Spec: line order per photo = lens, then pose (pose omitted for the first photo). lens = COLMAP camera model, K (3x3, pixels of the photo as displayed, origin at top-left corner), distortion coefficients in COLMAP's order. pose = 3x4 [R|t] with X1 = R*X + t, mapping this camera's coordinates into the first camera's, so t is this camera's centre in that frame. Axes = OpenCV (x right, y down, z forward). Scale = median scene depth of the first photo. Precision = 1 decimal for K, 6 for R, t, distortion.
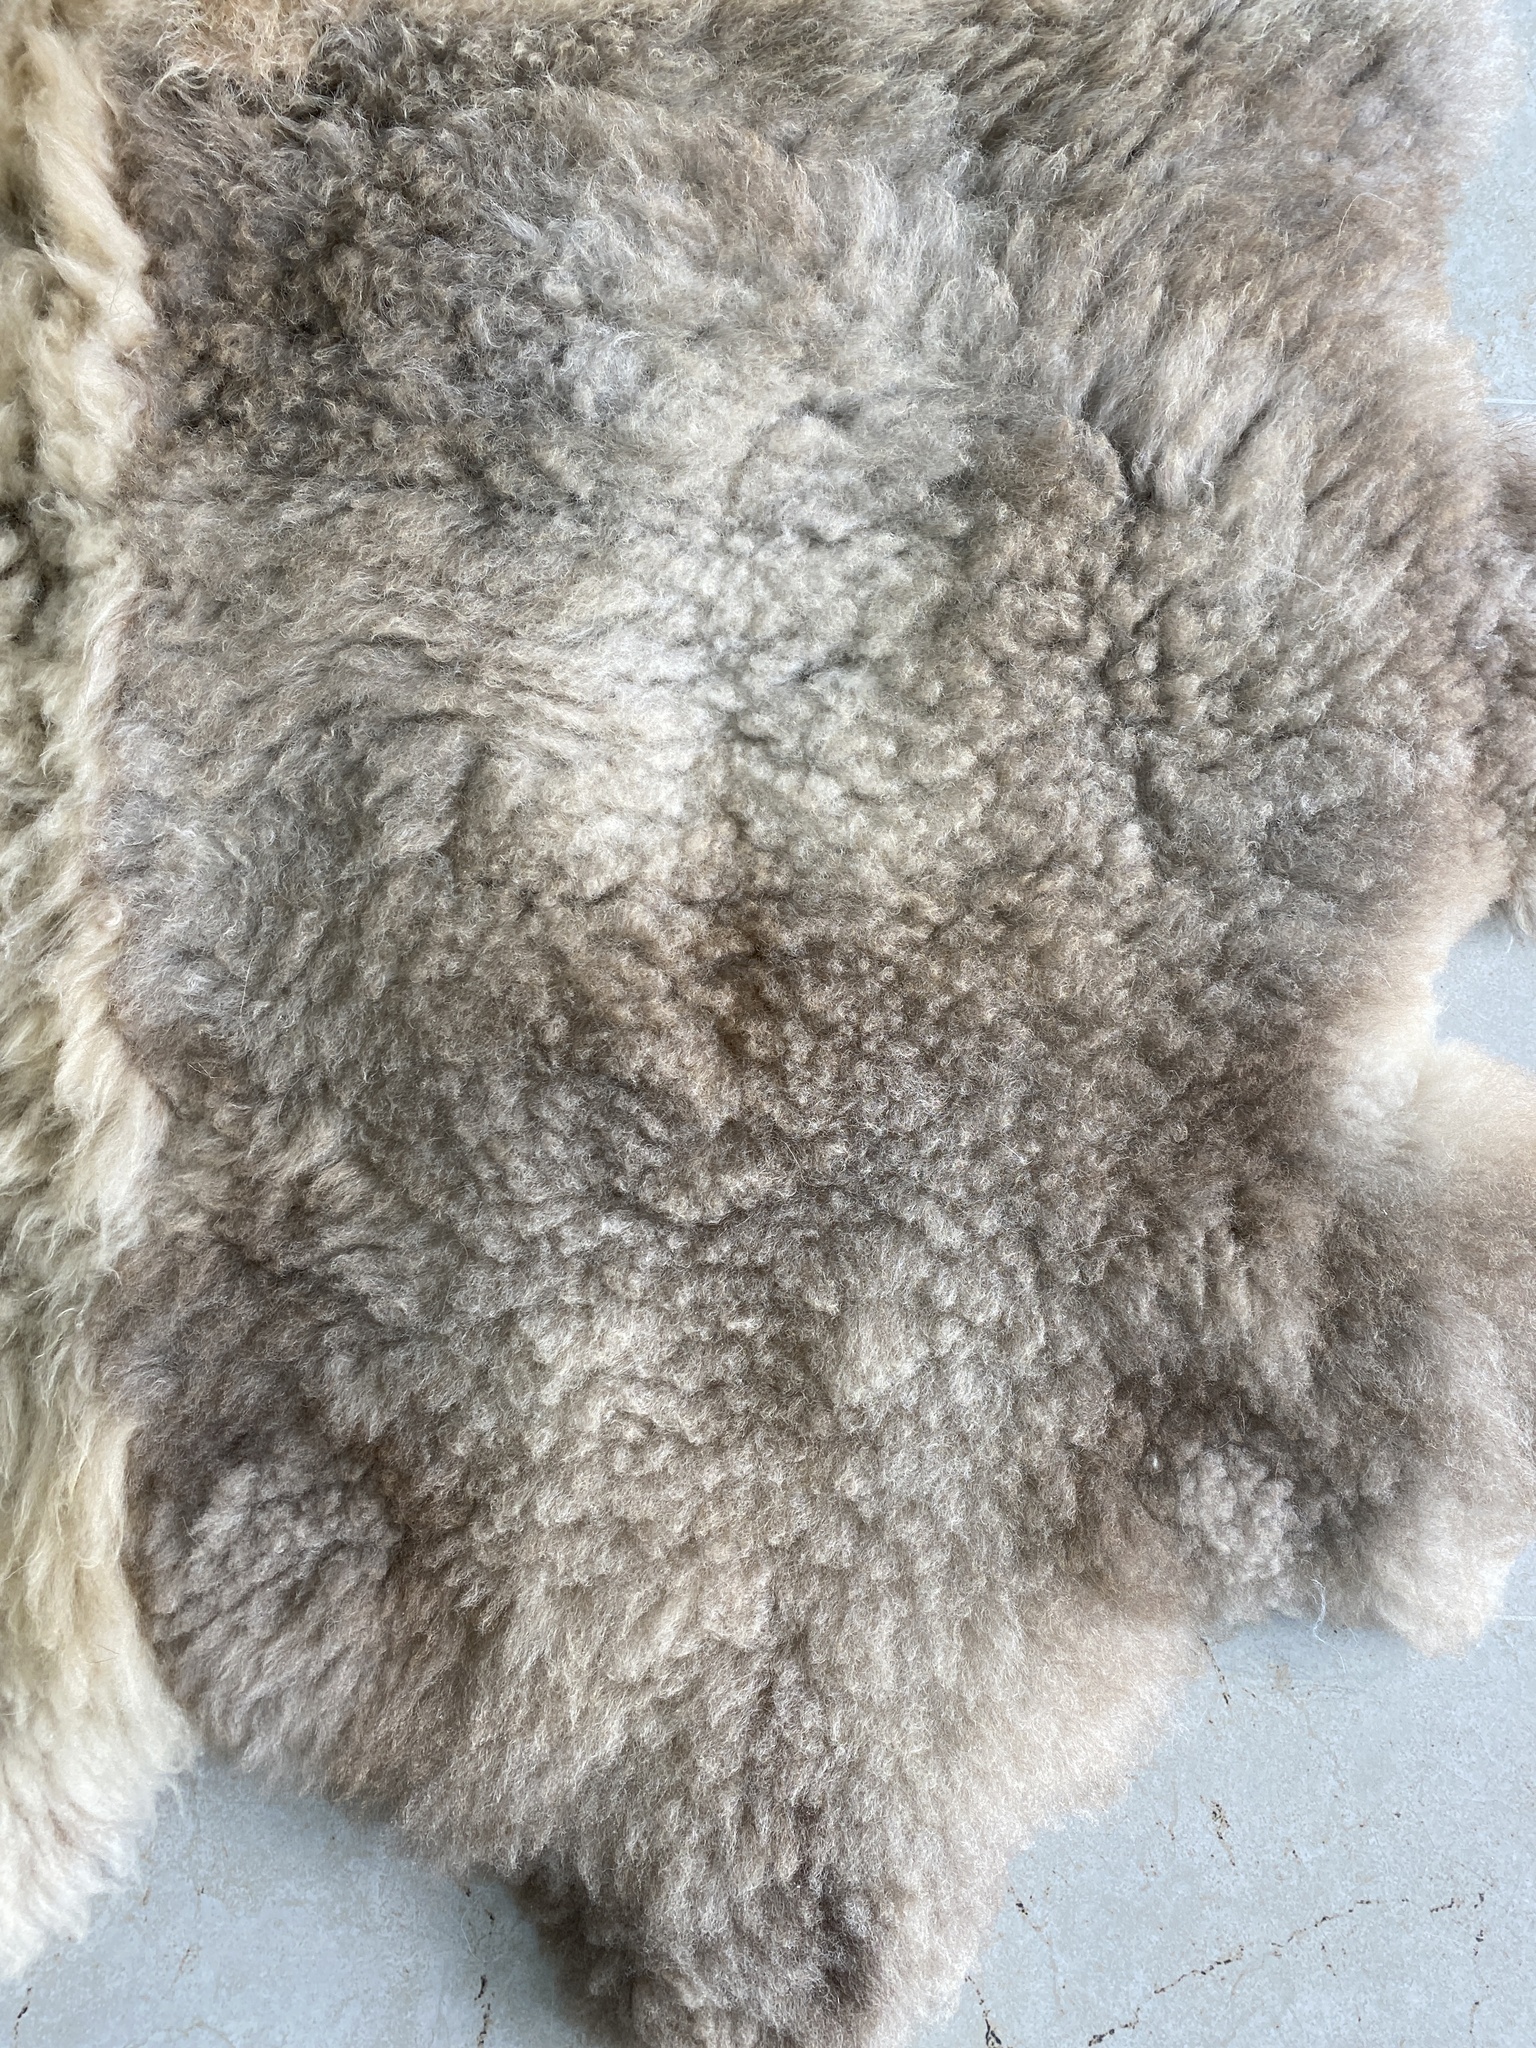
lens RADIAL K [[1529.9, 0, 743.7], [0, 1529.9, 1063.6], [0, 0, 1]] dist [0.053005, -0.054261]
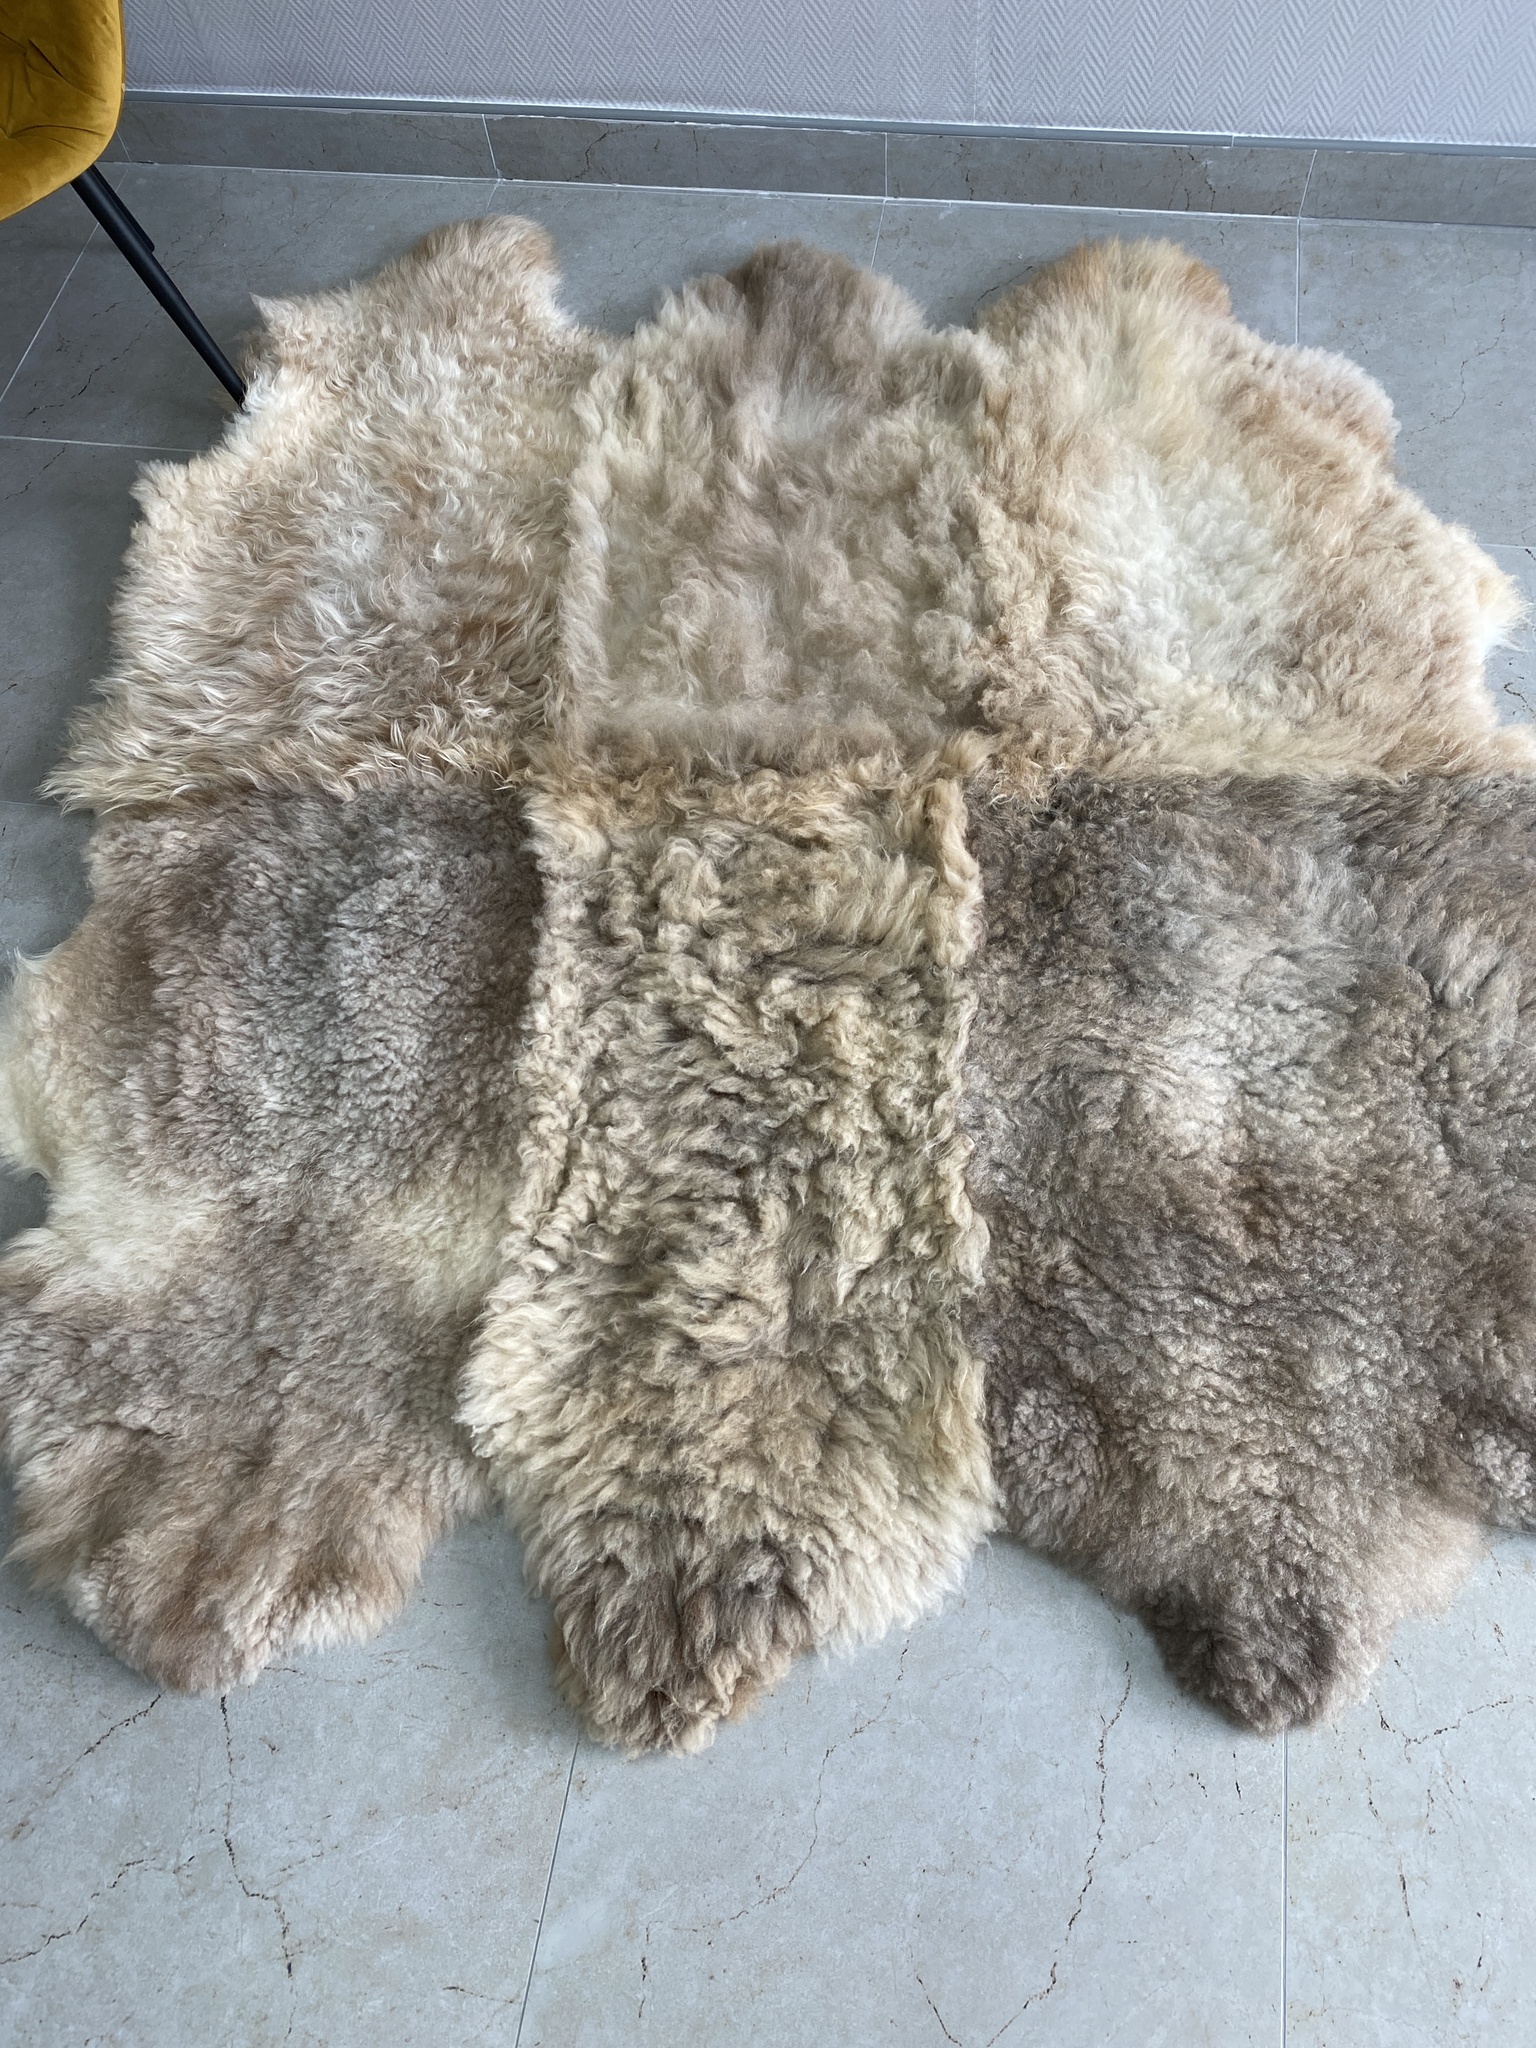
lens RADIAL K [[1529.9, 0, 774.4], [0, 1529.9, 1014.0], [0, 0, 1]] dist [0.053005, -0.054261]
pose [[0.991007, 0.073877, -0.111565, -0.450951], [-0.103113, 0.953009, -0.284855, 0.385716], [0.085278, 0.293797, 0.952056, -1.210353]]
